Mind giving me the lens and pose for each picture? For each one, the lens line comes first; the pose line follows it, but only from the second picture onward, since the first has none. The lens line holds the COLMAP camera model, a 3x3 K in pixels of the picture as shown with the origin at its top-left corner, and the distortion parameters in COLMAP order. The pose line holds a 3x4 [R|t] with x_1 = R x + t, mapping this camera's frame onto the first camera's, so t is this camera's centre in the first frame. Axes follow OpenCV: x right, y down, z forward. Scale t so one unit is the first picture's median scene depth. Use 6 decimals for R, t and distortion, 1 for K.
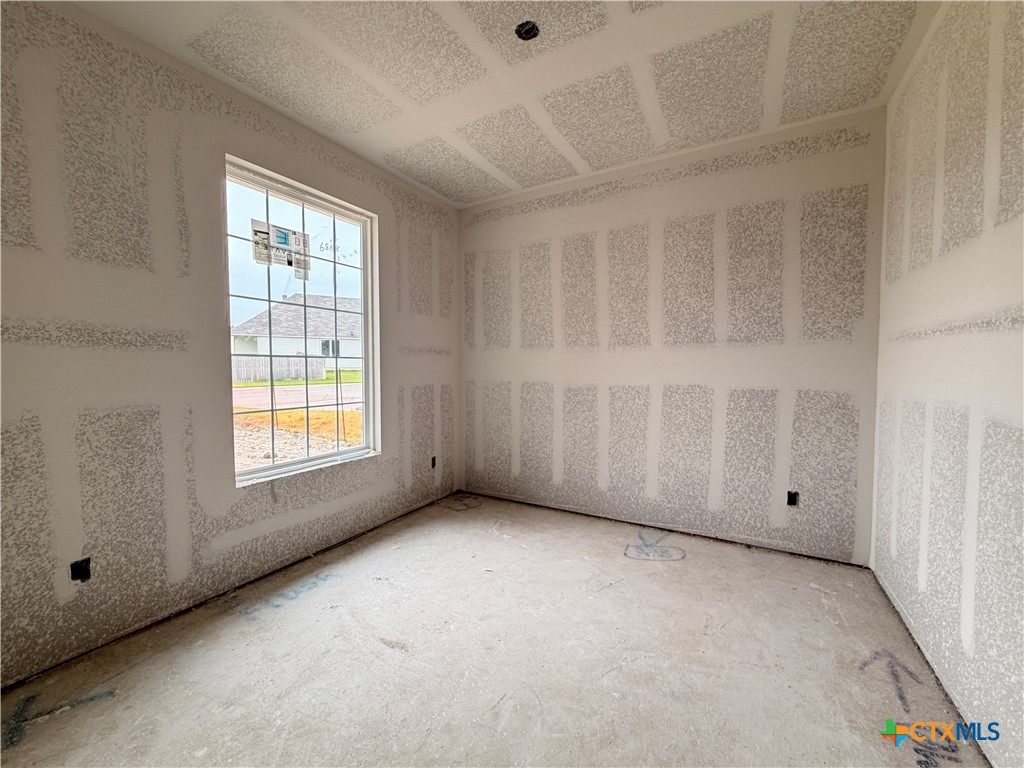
lens RADIAL K [[407.4, 0, 512.0], [0, 407.4, 384.0], [0, 0, 1]] dist [-0.002114, -0.000366]
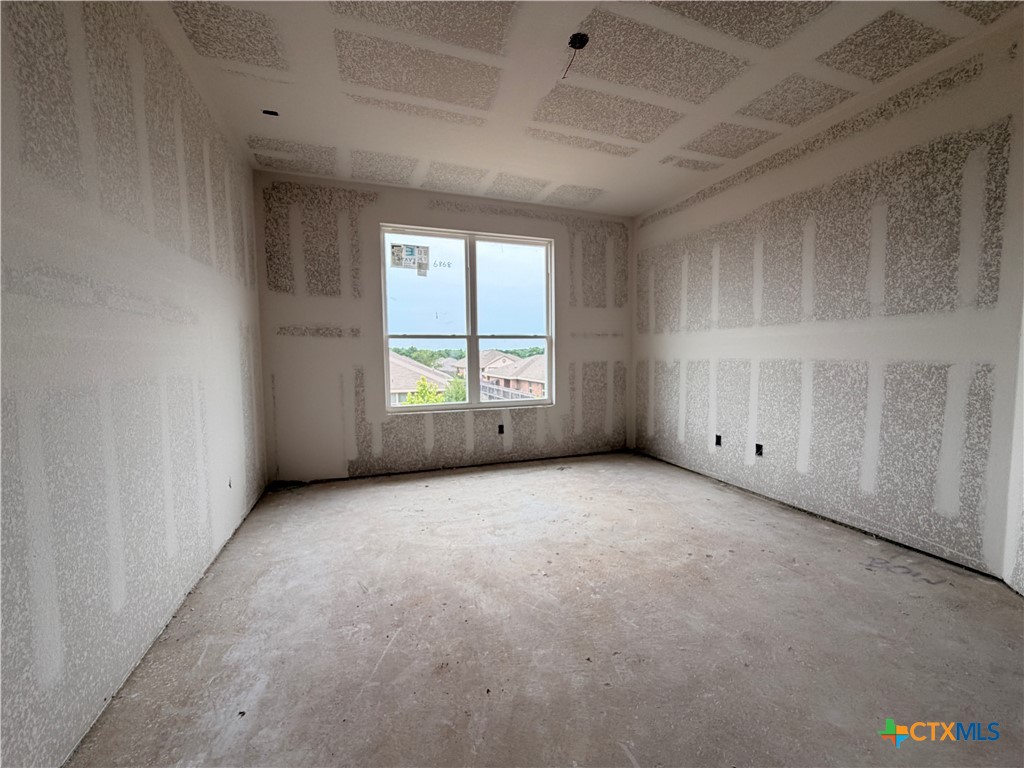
lens RADIAL K [[413.7, 0, 512.0], [0, 413.7, 384.0], [0, 0, 1]] dist [0.000506, -0.000733]
pose [[0.791252, 0.050475, -0.609403, 0.484798], [-0.024269, 0.998394, 0.051183, 0.017287], [0.611008, -0.025709, 0.791207, -0.264890]]
